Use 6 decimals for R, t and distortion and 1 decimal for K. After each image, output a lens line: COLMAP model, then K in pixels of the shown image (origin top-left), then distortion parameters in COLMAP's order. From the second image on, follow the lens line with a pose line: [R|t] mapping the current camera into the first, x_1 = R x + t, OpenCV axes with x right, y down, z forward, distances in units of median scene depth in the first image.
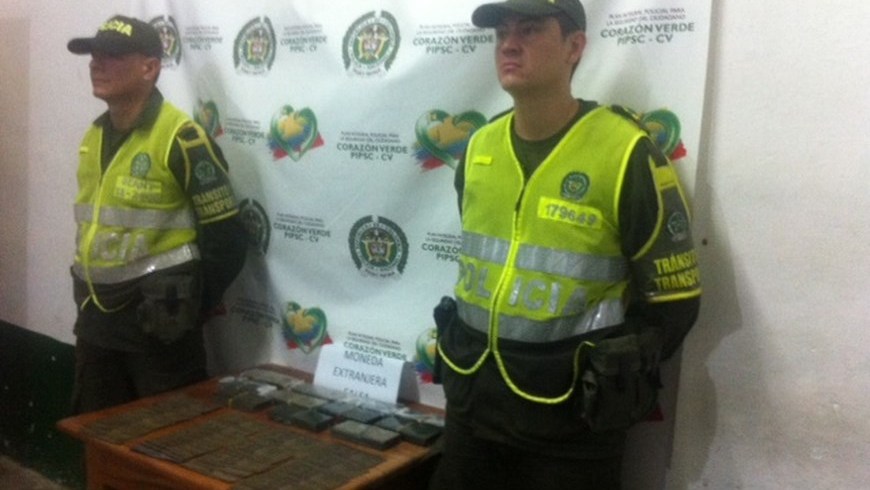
lens RADIAL K [[879.7, 0, 431.8], [0, 879.7, 203.9], [0, 0, 1]] dist [0.073485, 0.005436]
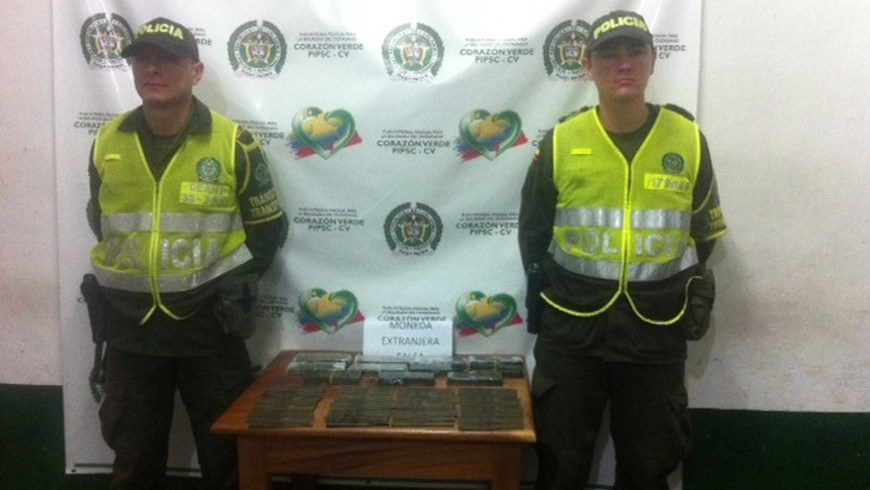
lens RADIAL K [[819.4, 0, 435.0], [0, 819.4, 245.0], [0, 0, 1]] dist [0.015299, 0.000653]
pose [[0.847873, -0.105074, 0.519684, -0.600658], [0.066530, 0.993503, 0.092329, -0.028347], [-0.526009, -0.043709, 0.849355, 0.068449]]
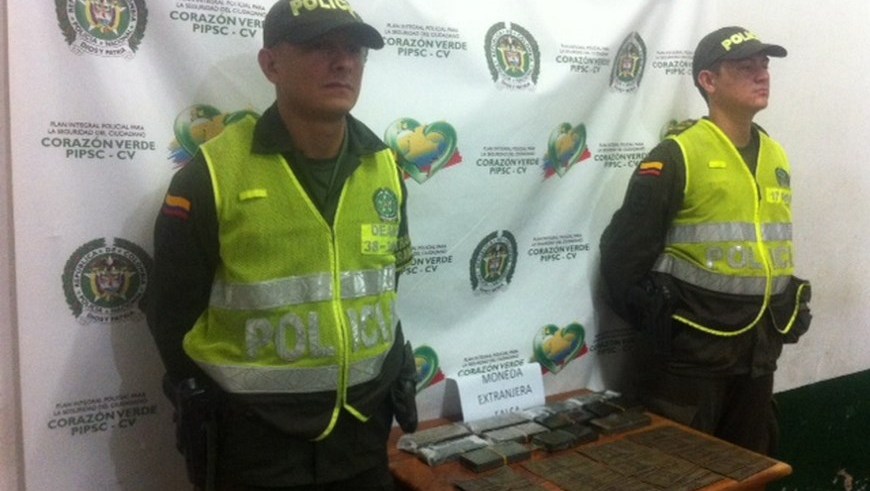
lens RADIAL K [[841.7, 0, 433.5], [0, 841.7, 212.0], [0, 0, 1]] dist [0.018235, 0.006630]
pose [[0.379505, -0.119119, 0.917489, -0.946638], [0.081637, 0.992120, 0.095040, -0.101875], [-0.921581, 0.038833, 0.386239, 0.699149]]
